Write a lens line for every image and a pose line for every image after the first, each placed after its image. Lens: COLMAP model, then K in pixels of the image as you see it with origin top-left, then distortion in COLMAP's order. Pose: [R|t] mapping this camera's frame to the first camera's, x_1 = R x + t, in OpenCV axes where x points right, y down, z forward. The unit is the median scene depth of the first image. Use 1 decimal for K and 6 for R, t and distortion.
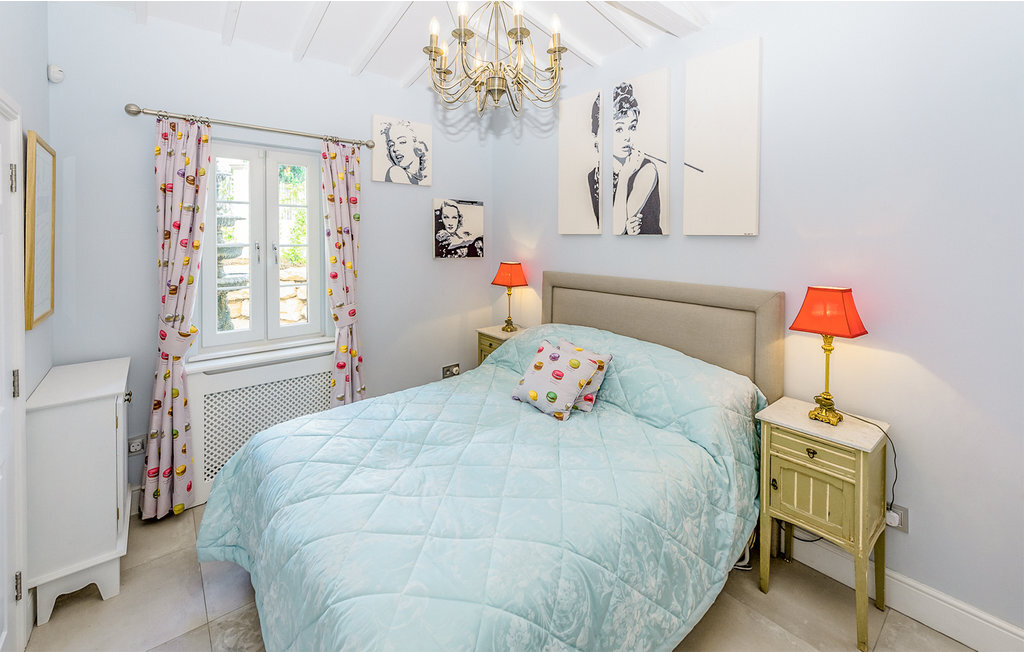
lens RADIAL K [[432.3, 0, 507.3], [0, 432.3, 245.0], [0, 0, 1]] dist [-0.000024, -0.000069]
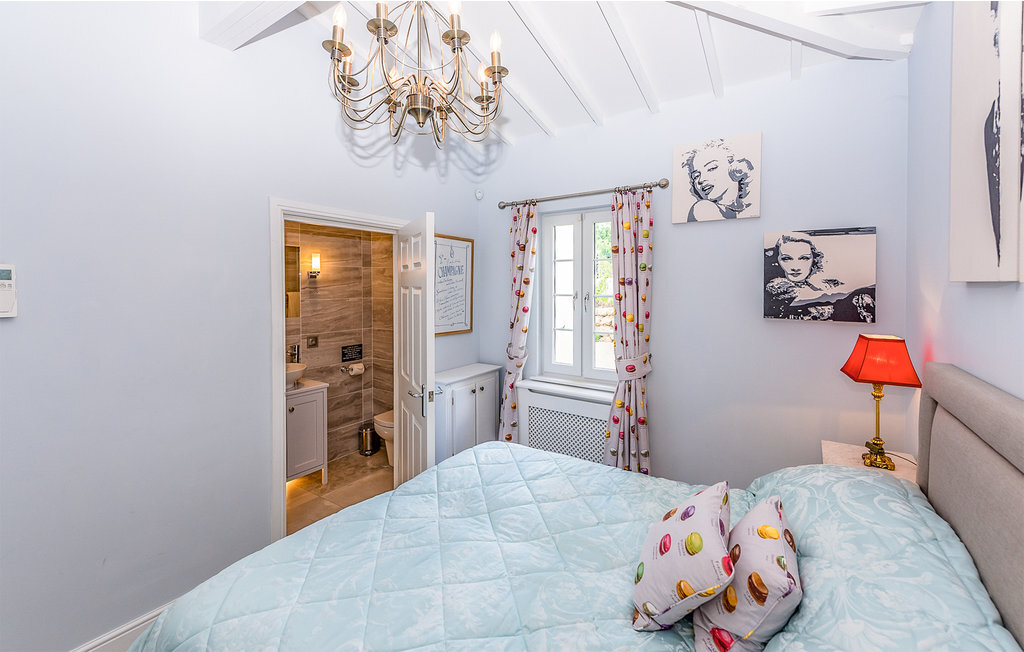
lens RADIAL K [[415.0, 0, 511.6], [0, 415.0, 295.3], [0, 0, 1]] dist [0.001282, 0.000201]
pose [[0.274673, 0.011909, -0.961464, 0.379262], [-0.018886, 0.999797, 0.006988, -0.003738], [0.961352, 0.016239, 0.274843, 0.429631]]
